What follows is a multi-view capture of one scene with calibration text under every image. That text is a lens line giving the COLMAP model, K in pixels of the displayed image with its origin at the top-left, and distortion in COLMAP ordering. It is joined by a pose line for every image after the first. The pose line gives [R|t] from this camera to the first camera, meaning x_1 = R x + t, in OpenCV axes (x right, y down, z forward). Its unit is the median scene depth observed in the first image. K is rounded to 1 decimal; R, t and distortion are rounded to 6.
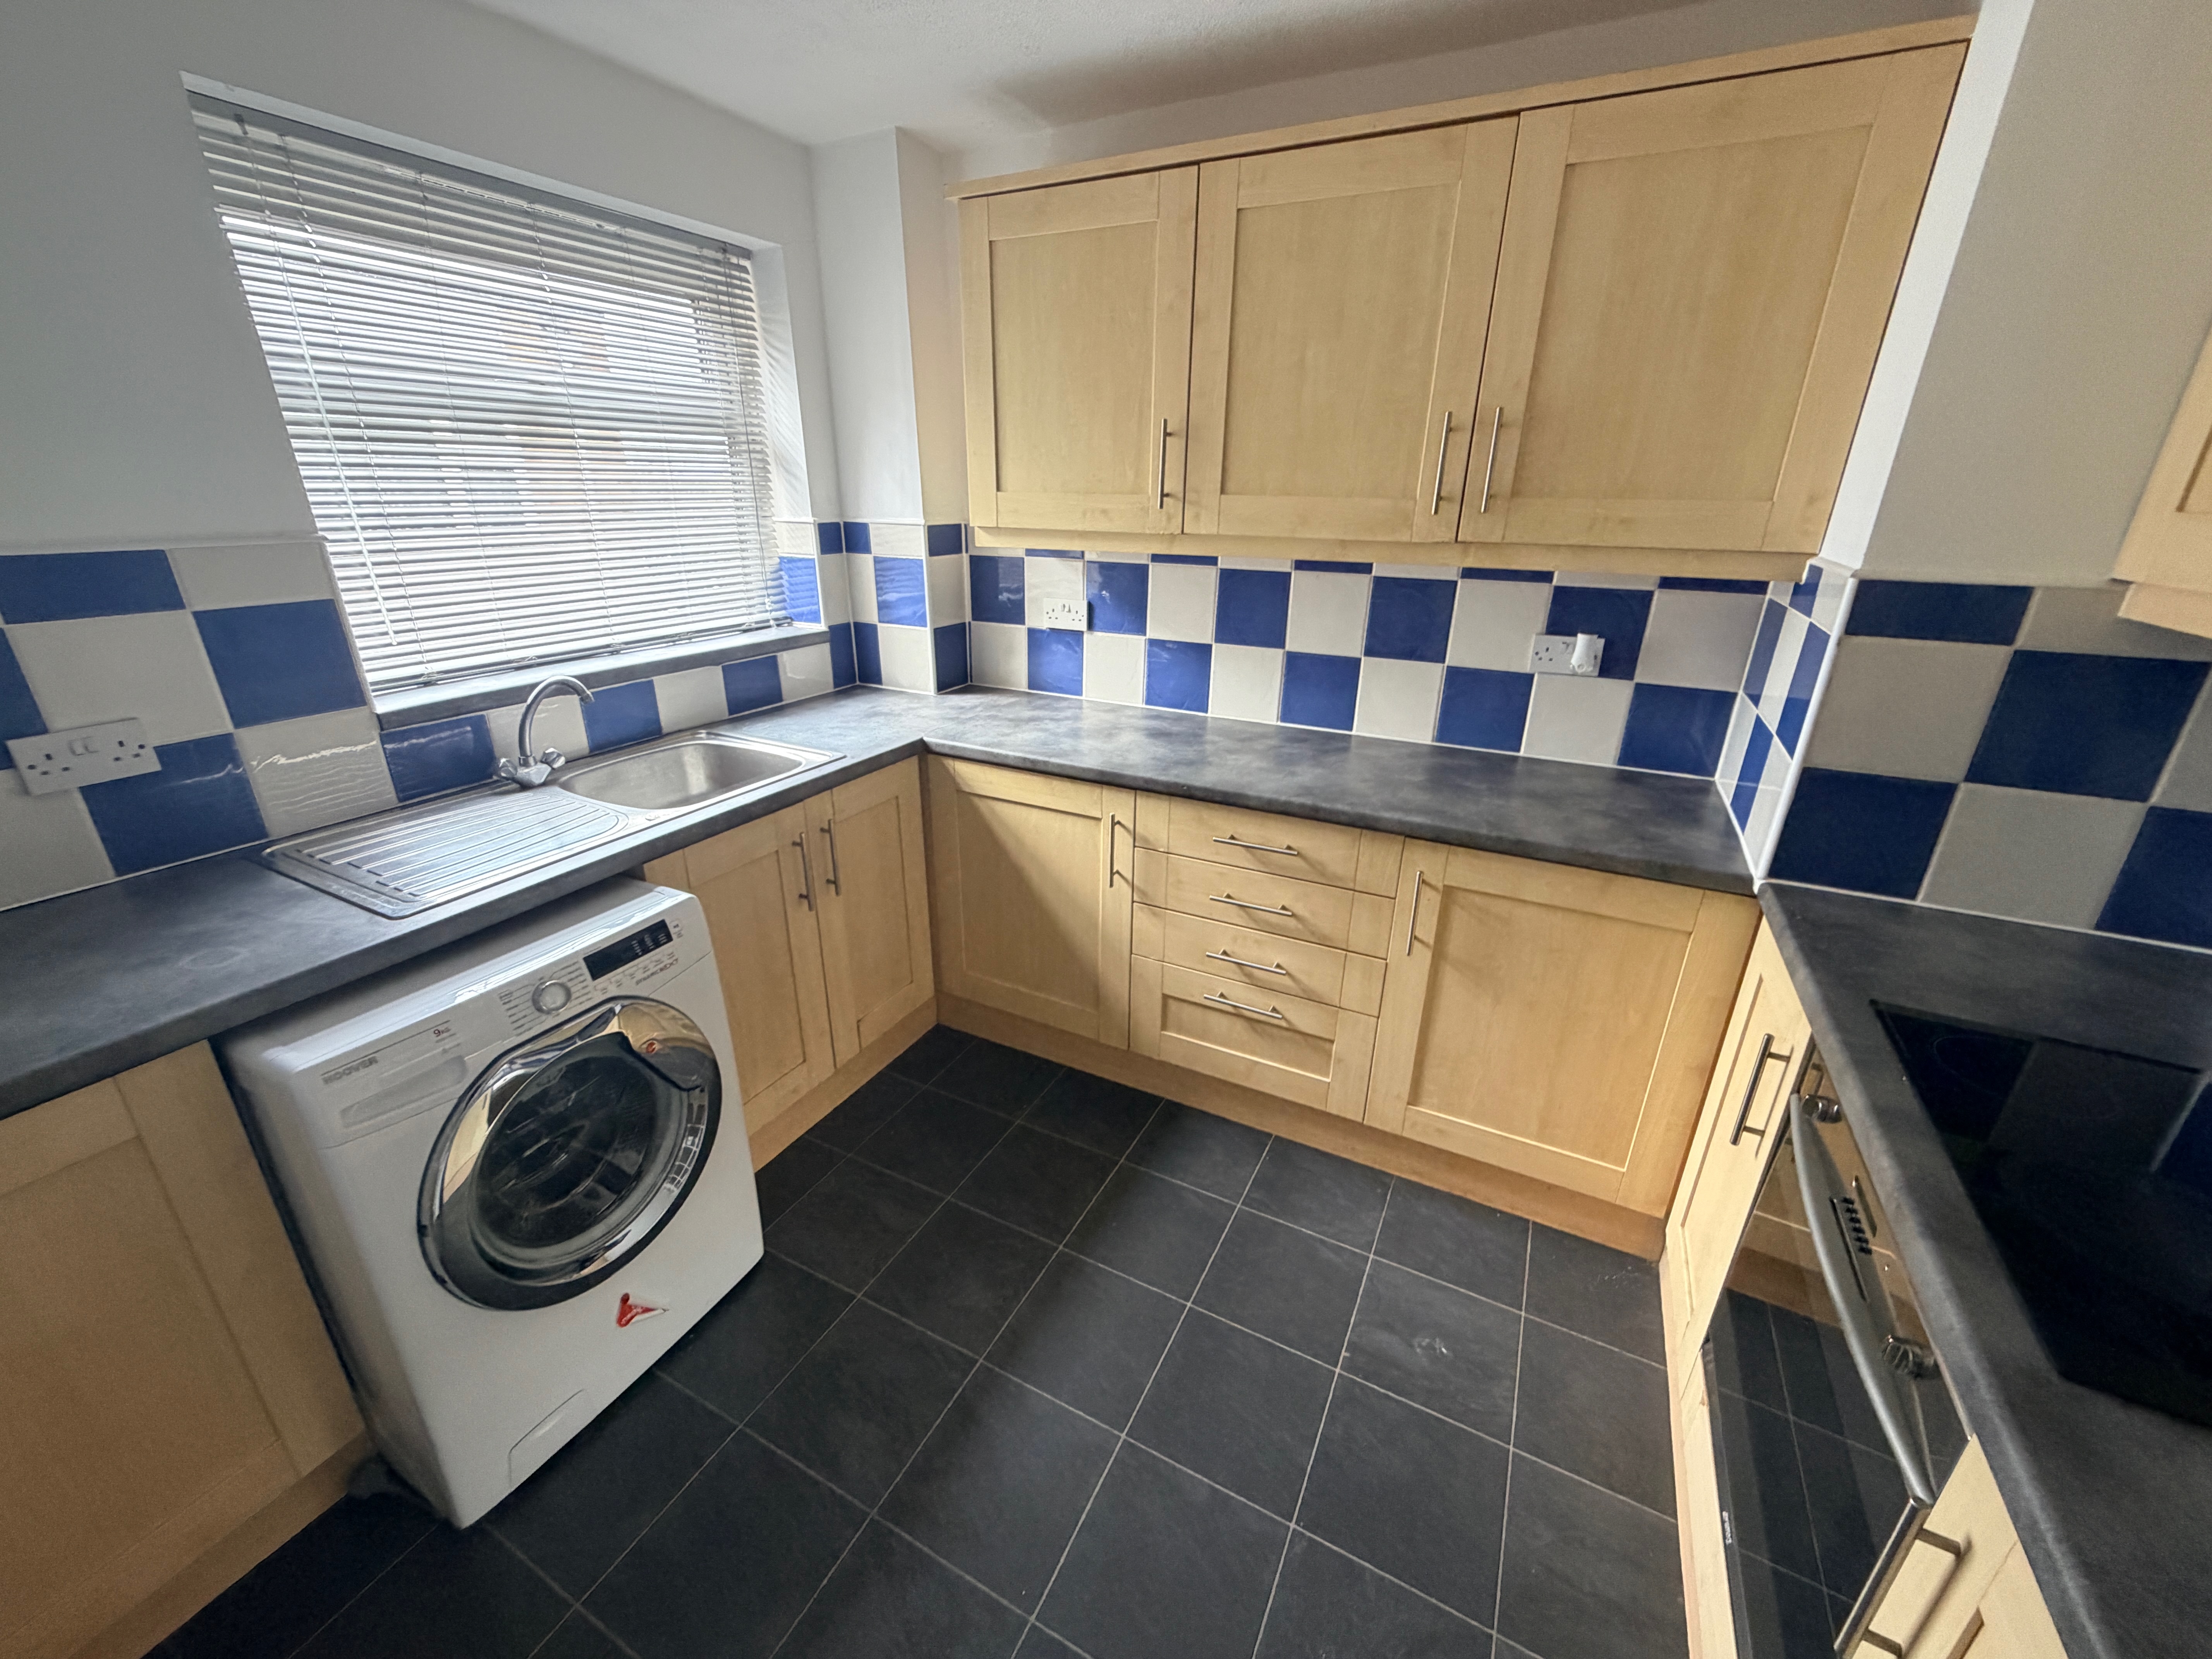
lens RADIAL K [[884.7, 0, 1098.2], [0, 884.7, 830.2], [0, 0, 1]] dist [-0.000912, -0.000393]
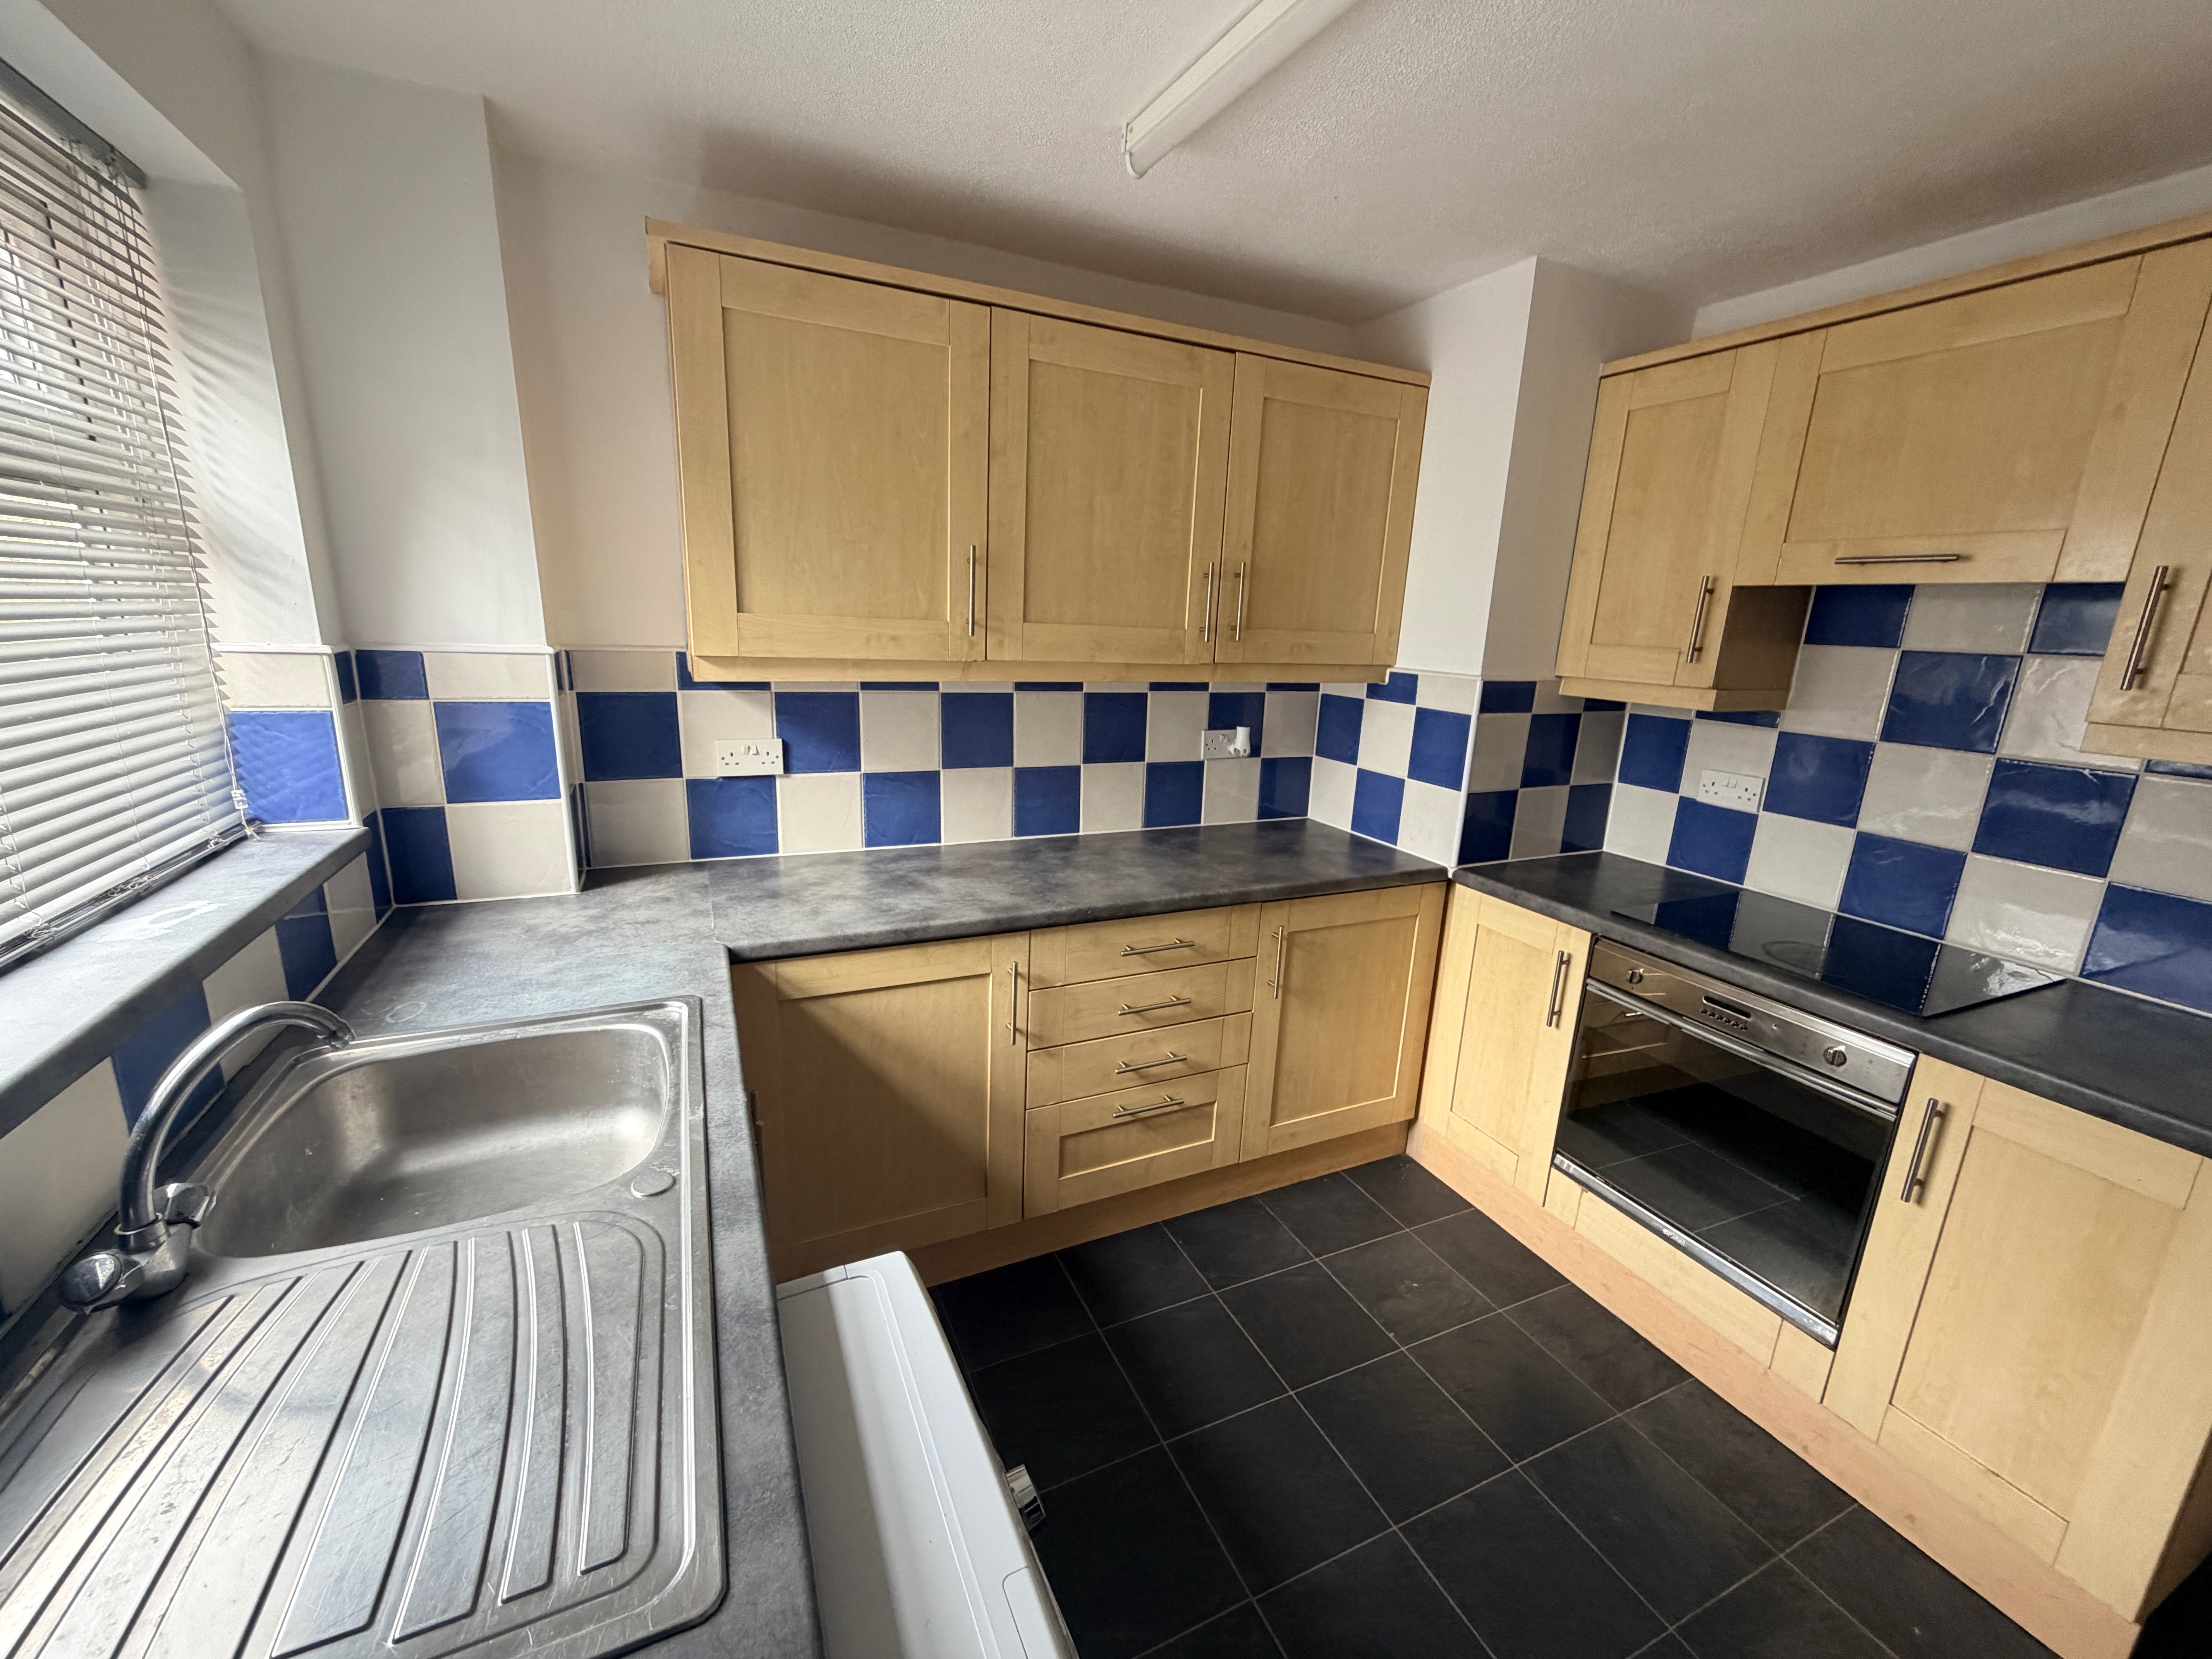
lens RADIAL K [[884.7, 0, 1098.2], [0, 884.7, 830.2], [0, 0, 1]] dist [-0.000912, -0.000393]
pose [[0.607341, -0.172405, 0.775509, -0.593337], [0.258223, 0.966004, 0.012526, -0.134879], [-0.751304, 0.192646, 0.631212, 0.330342]]
